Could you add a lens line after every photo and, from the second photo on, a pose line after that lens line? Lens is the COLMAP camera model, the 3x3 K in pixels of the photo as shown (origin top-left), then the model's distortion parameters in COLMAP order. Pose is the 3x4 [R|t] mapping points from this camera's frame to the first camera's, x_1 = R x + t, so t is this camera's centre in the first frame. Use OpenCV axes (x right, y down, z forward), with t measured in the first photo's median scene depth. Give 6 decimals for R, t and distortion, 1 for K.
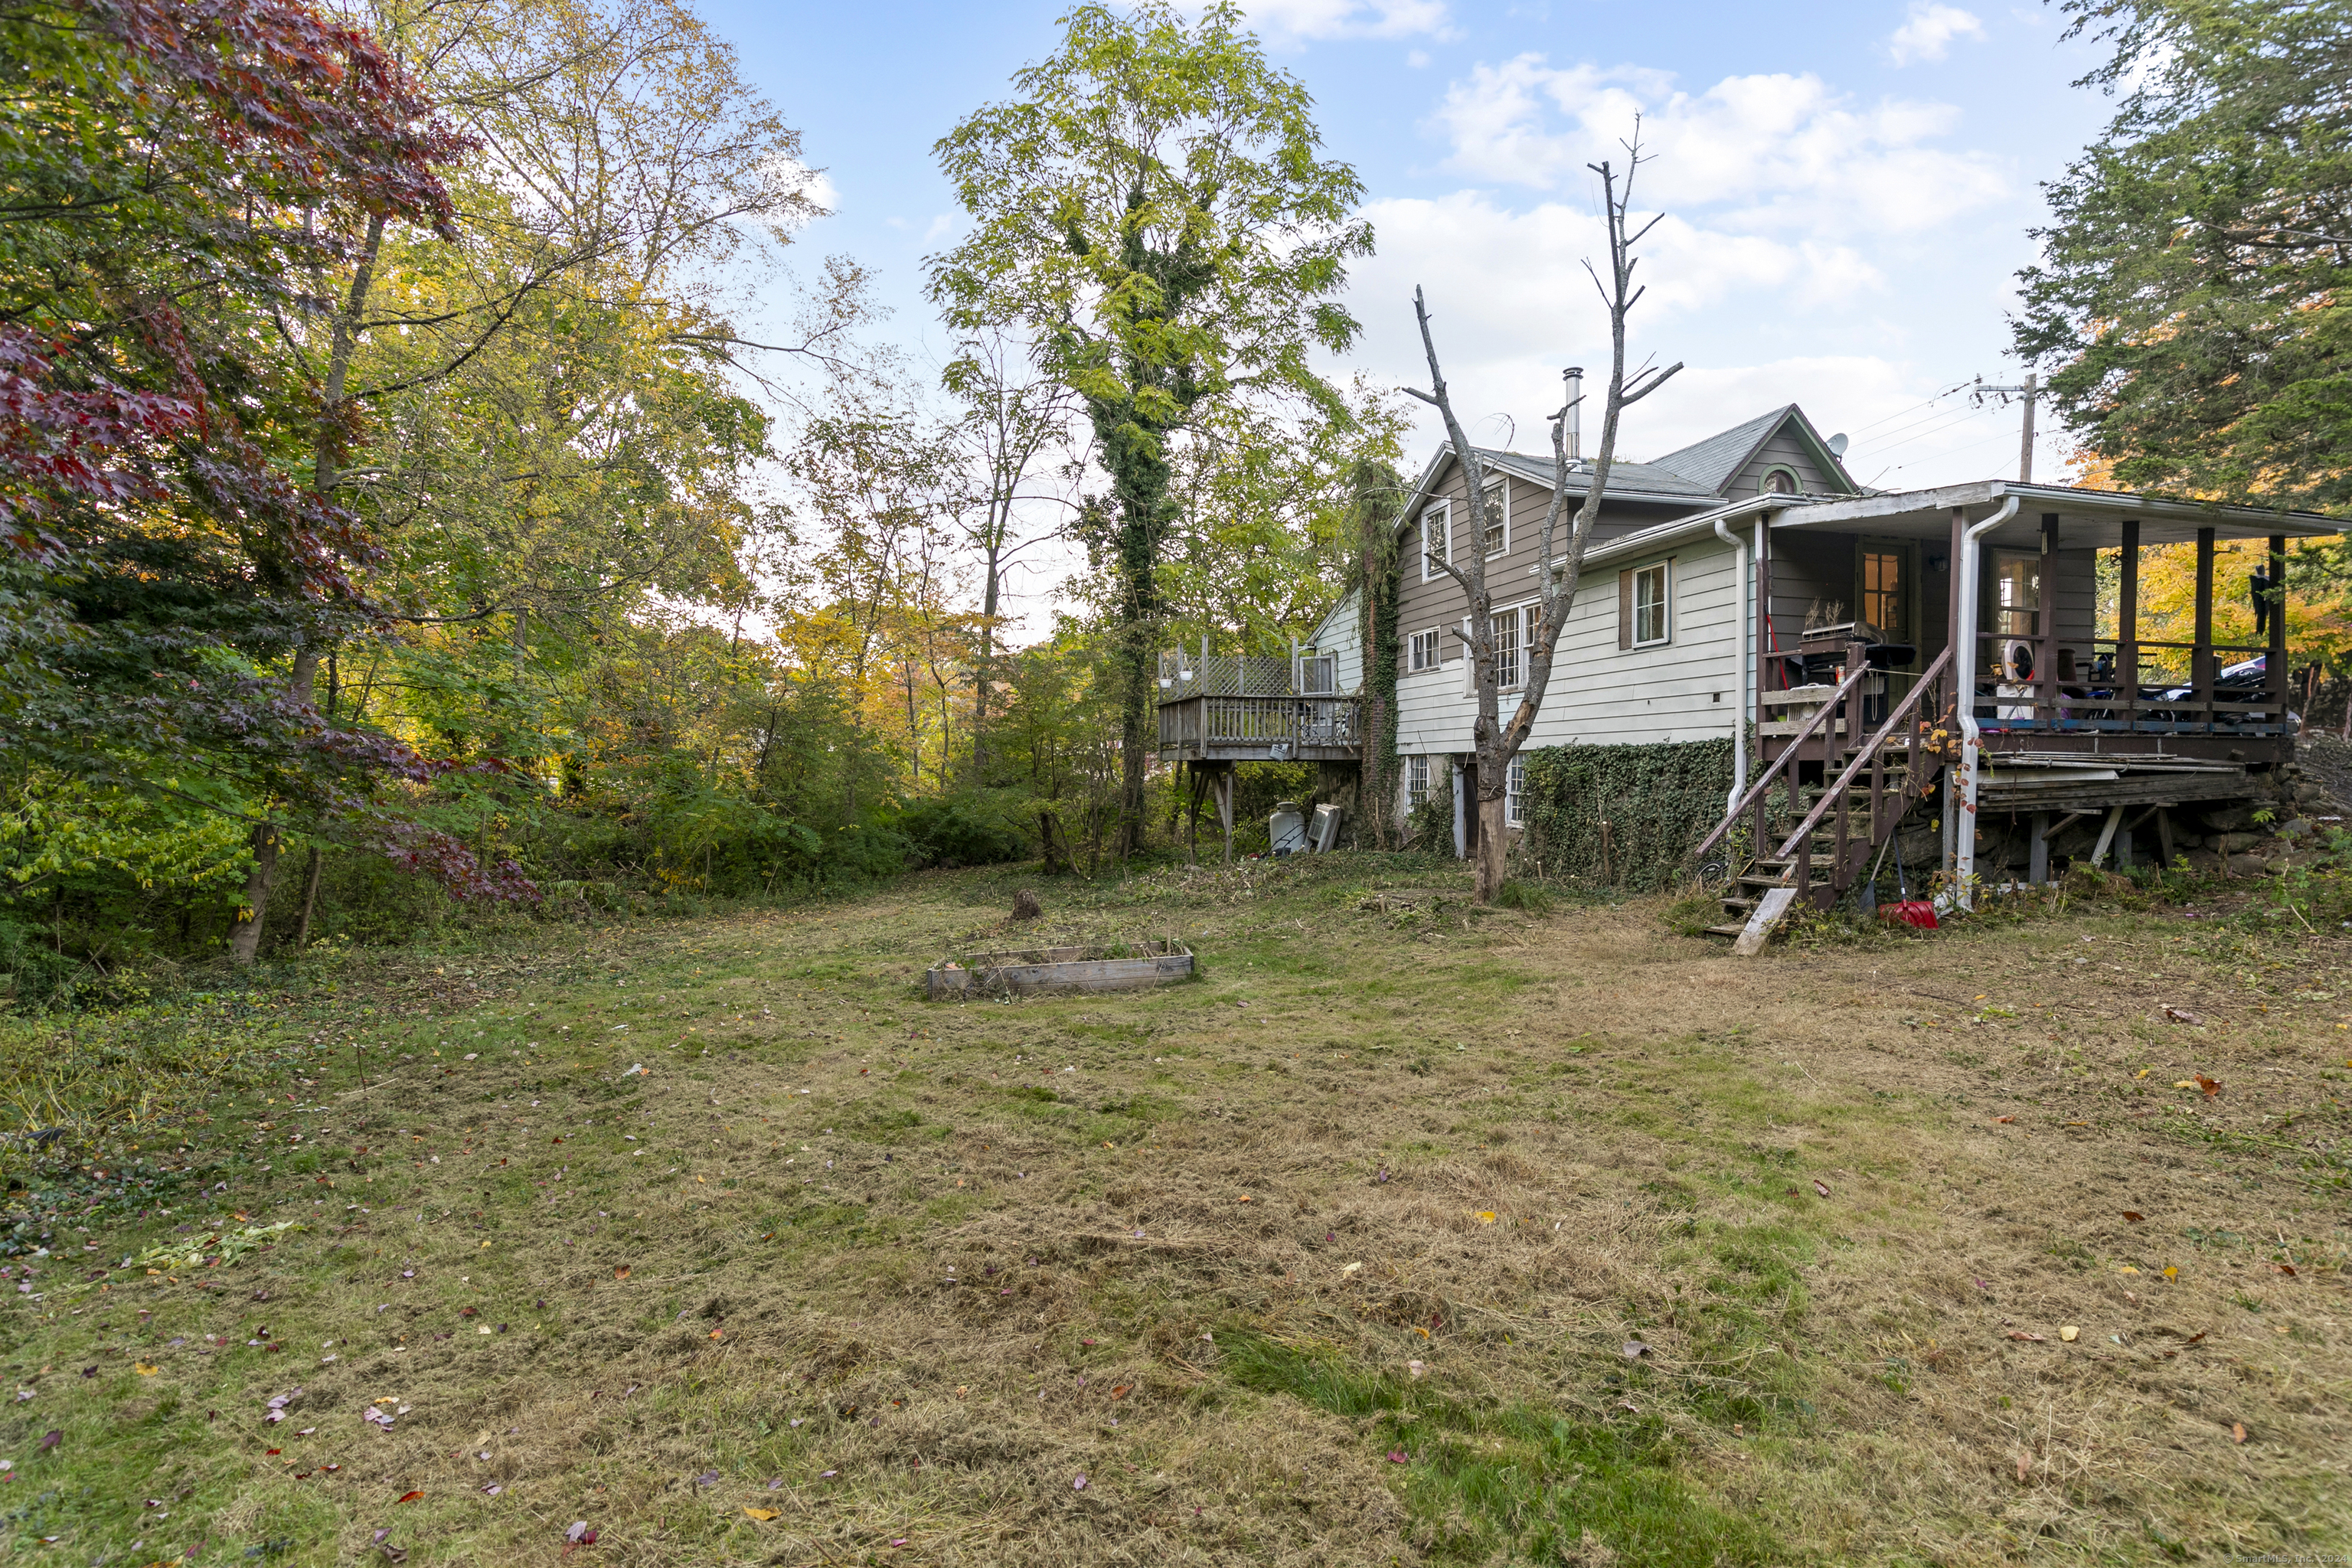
lens RADIAL K [[1058.6, 0, 1160.4], [0, 1058.6, 783.0], [0, 0, 1]] dist [0.009788, -0.003126]
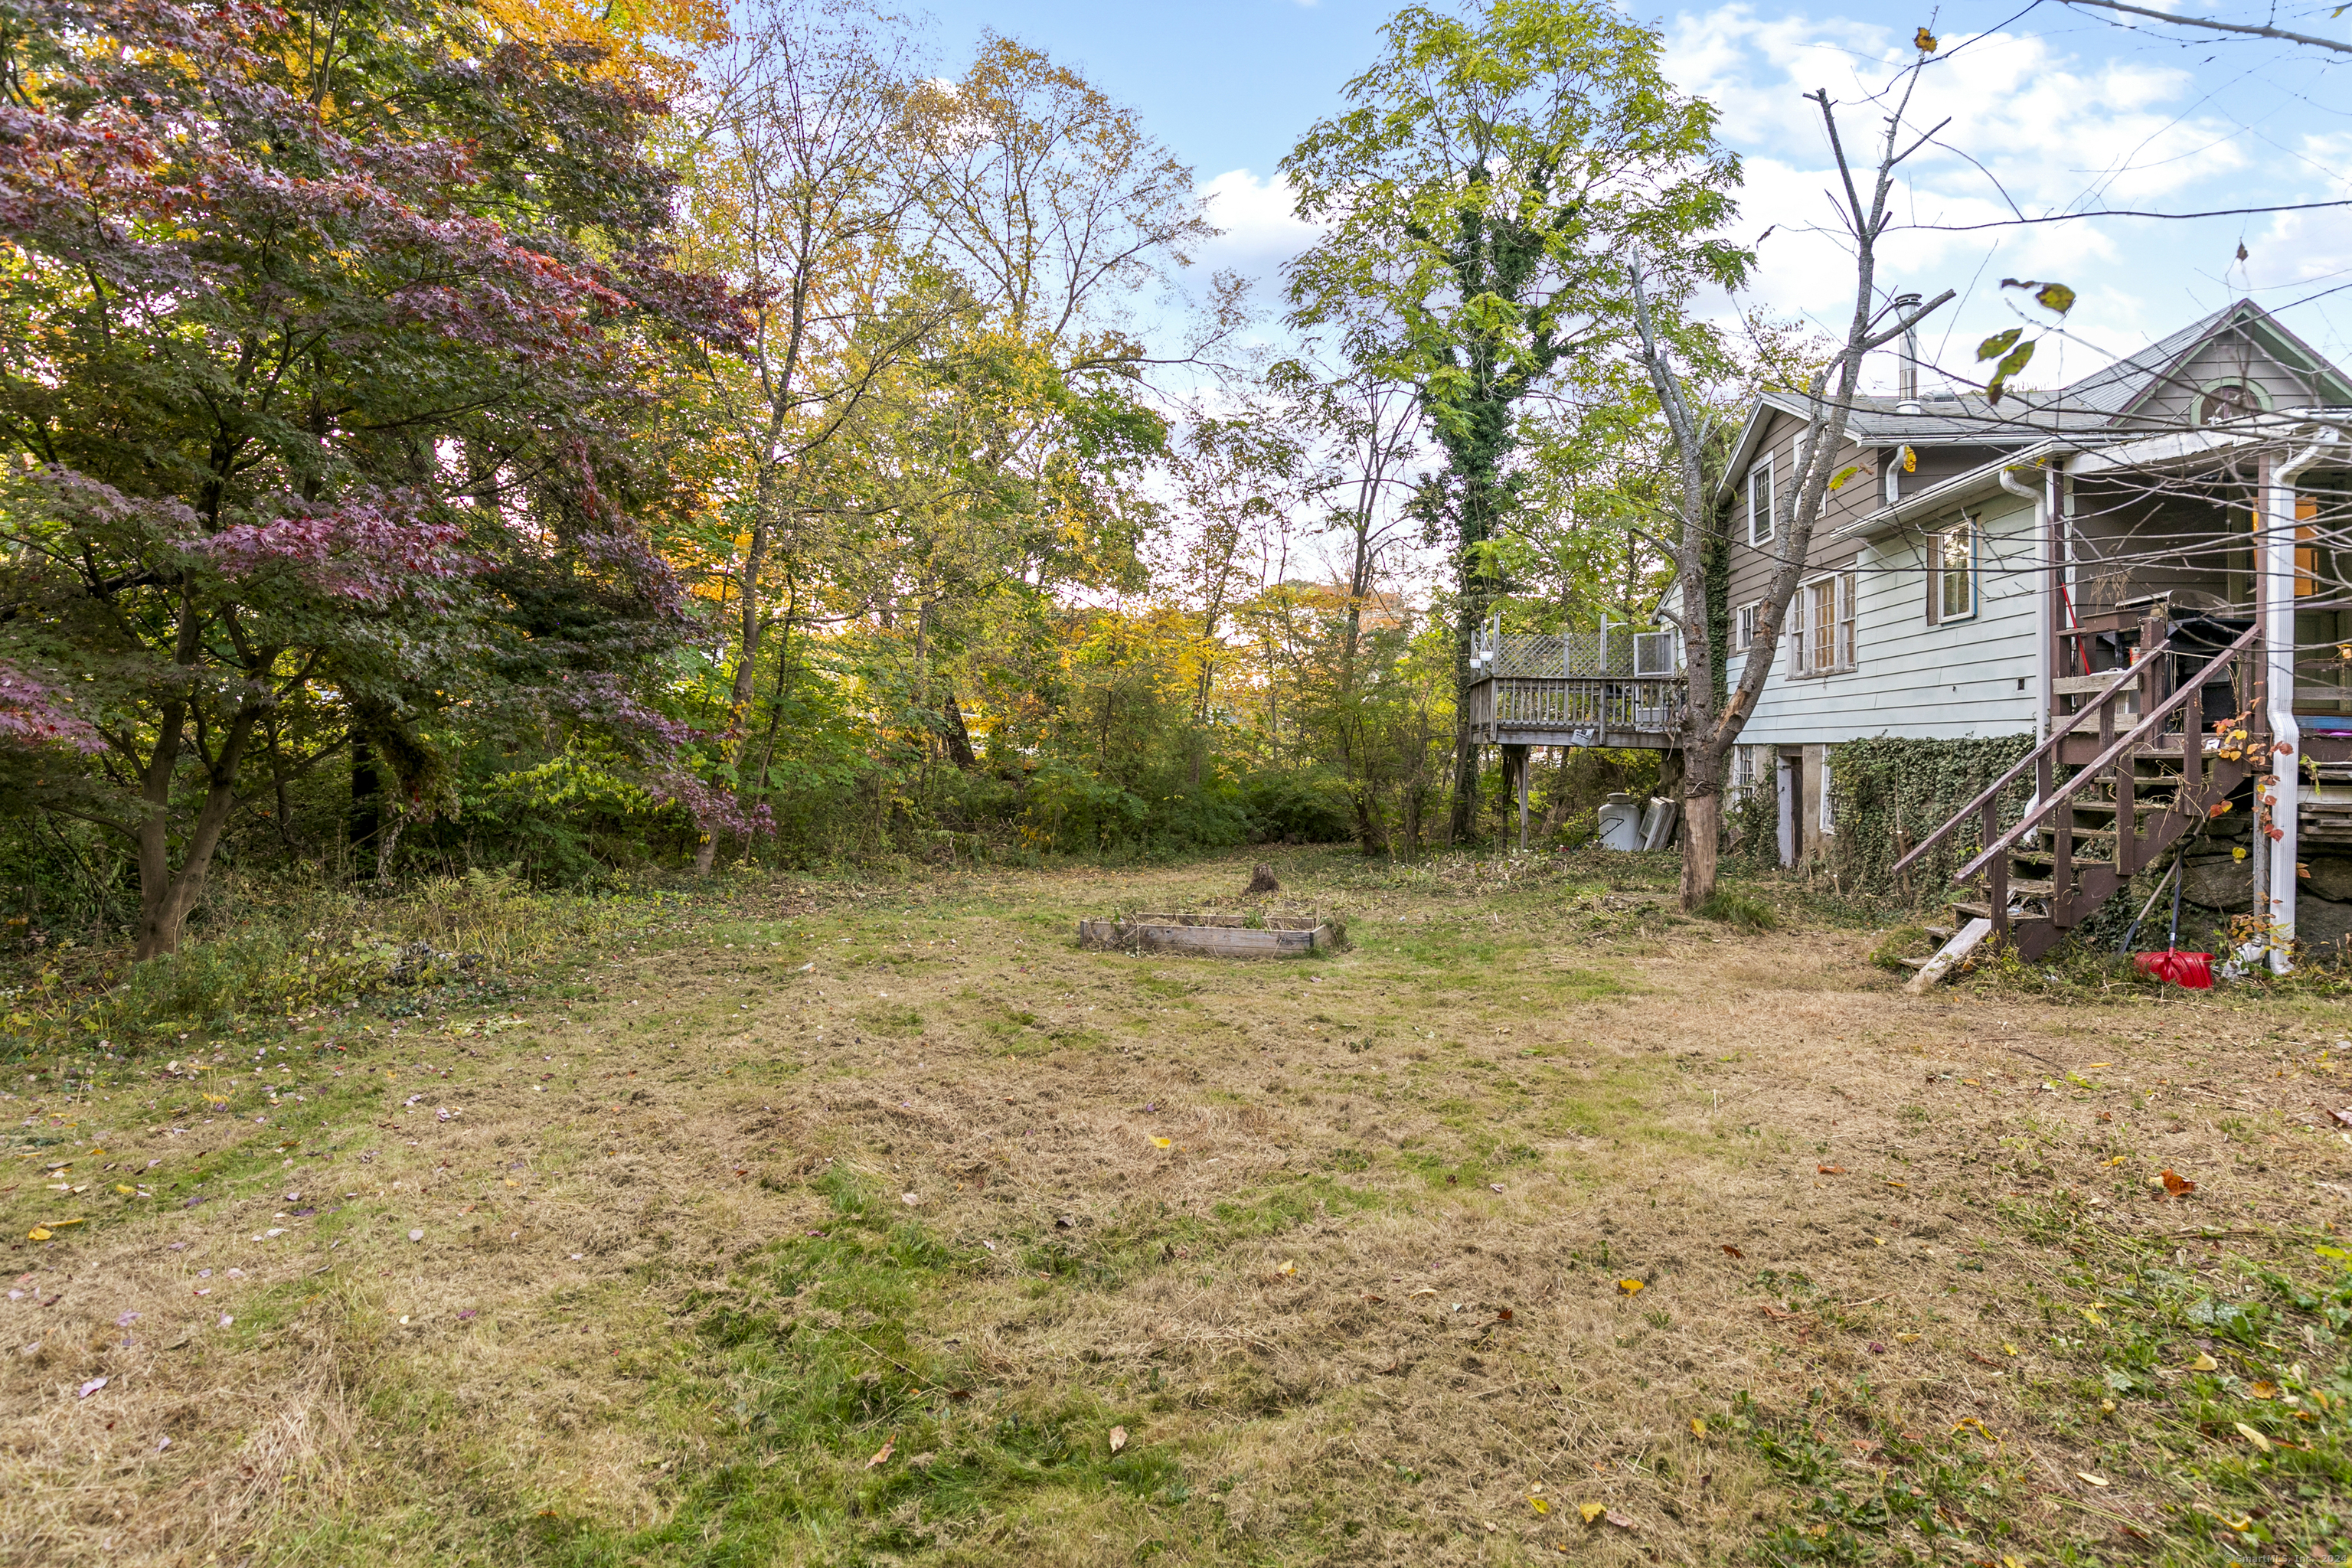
lens RADIAL K [[1058.6, 0, 1101.5], [0, 1058.6, 699.0], [0, 0, 1]] dist [0.009788, -0.003126]
pose [[0.904960, 0.008542, -0.425411, 0.192049], [-0.032872, 0.998214, -0.049884, -0.004303], [0.424225, 0.059127, 0.903624, -0.028222]]
